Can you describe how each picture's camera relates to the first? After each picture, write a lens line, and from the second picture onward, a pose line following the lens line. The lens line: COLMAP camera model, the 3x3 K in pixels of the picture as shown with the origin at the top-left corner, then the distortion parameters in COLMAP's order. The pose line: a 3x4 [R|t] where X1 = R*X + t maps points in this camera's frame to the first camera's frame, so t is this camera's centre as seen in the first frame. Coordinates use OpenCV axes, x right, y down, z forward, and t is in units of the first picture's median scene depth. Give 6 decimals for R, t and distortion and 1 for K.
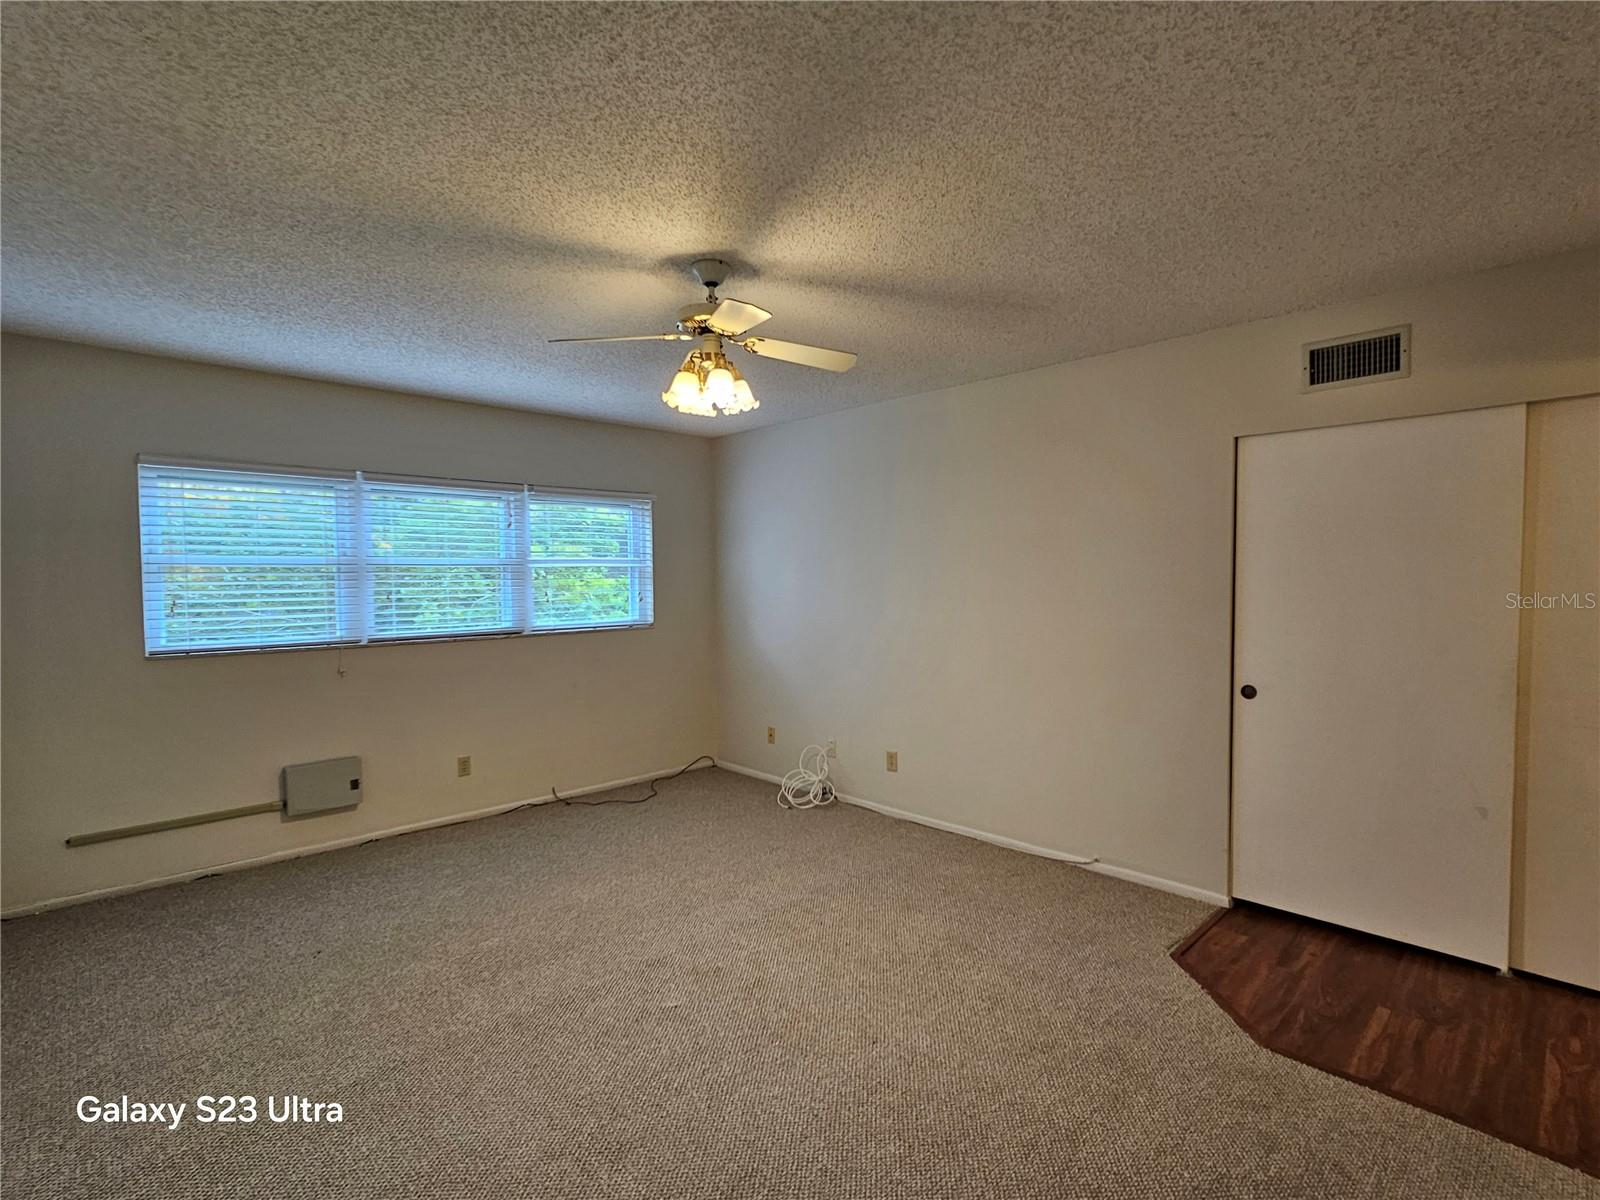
lens RADIAL K [[785.5, 0, 799.8], [0, 785.5, 607.3], [0, 0, 1]] dist [-0.002777, 0.001028]
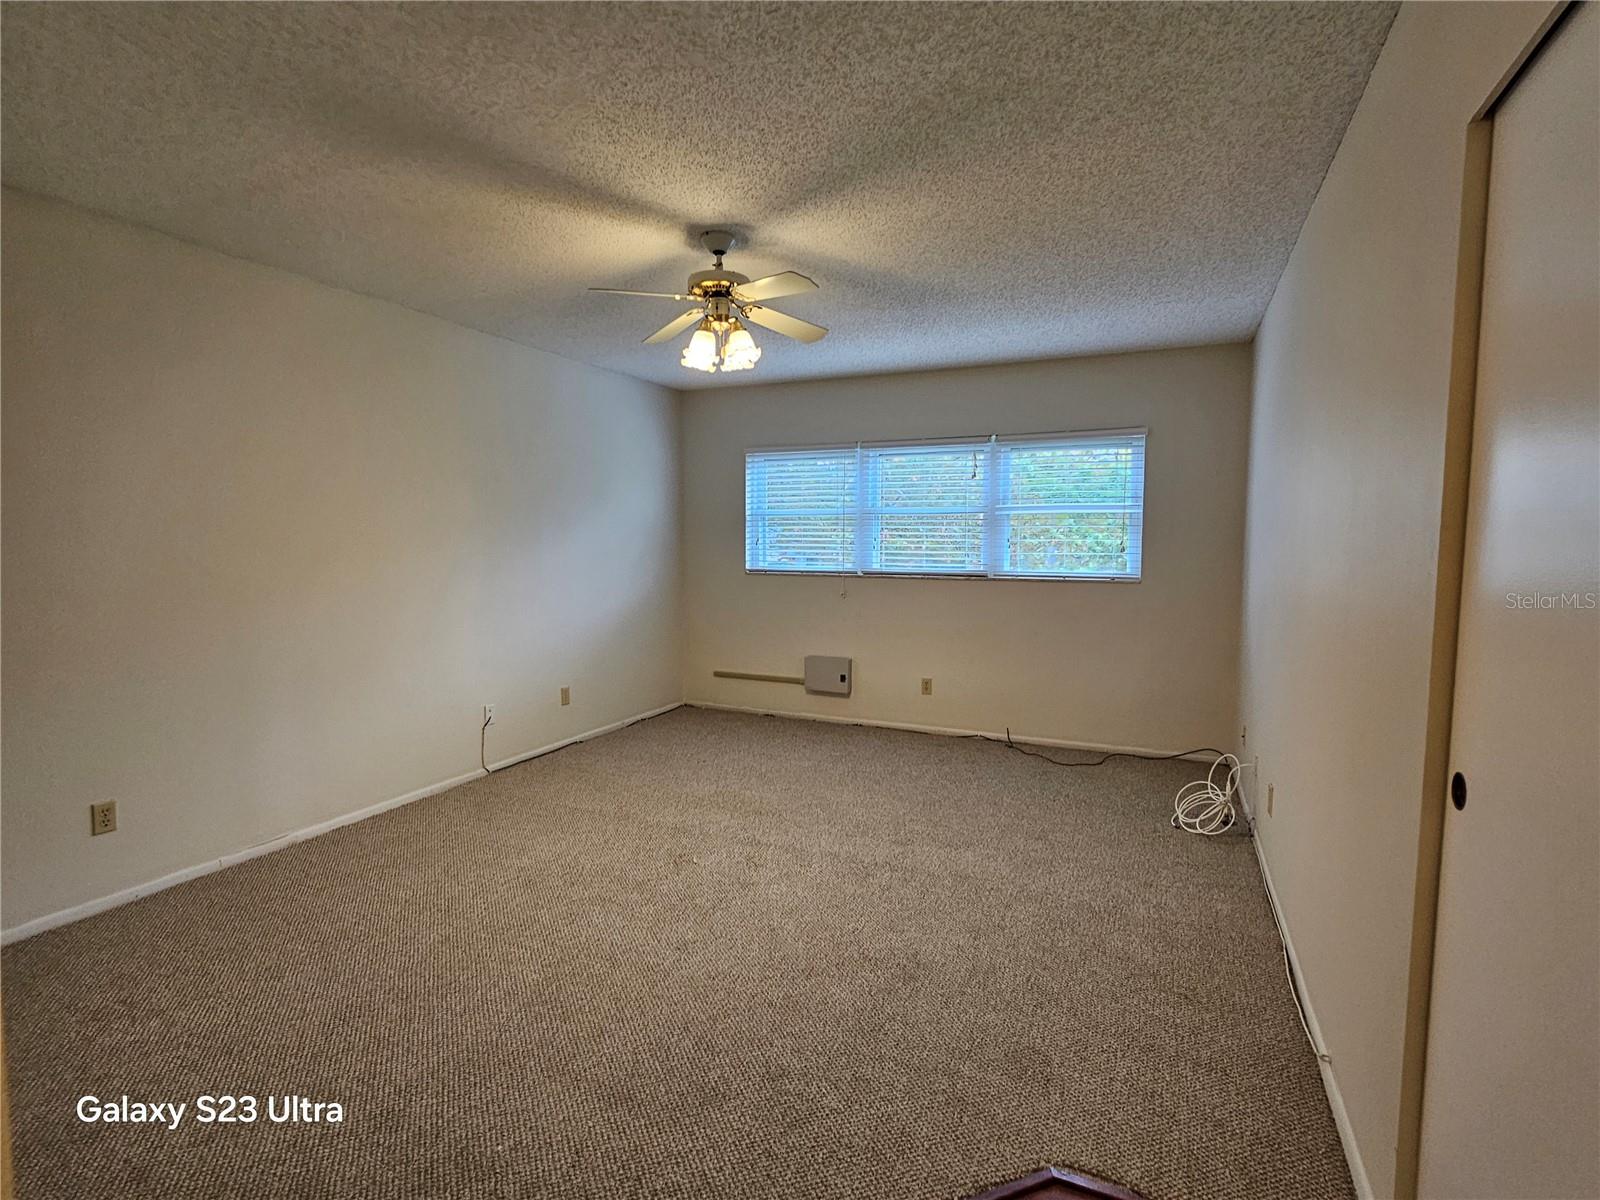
lens RADIAL K [[785.5, 0, 799.8], [0, 785.5, 607.3], [0, 0, 1]] dist [-0.002777, 0.001028]
pose [[0.360342, 0.090326, -0.928437, 0.579400], [-0.044541, 0.995832, 0.079595, 0.000872], [0.931756, 0.012672, 0.362863, 0.399026]]
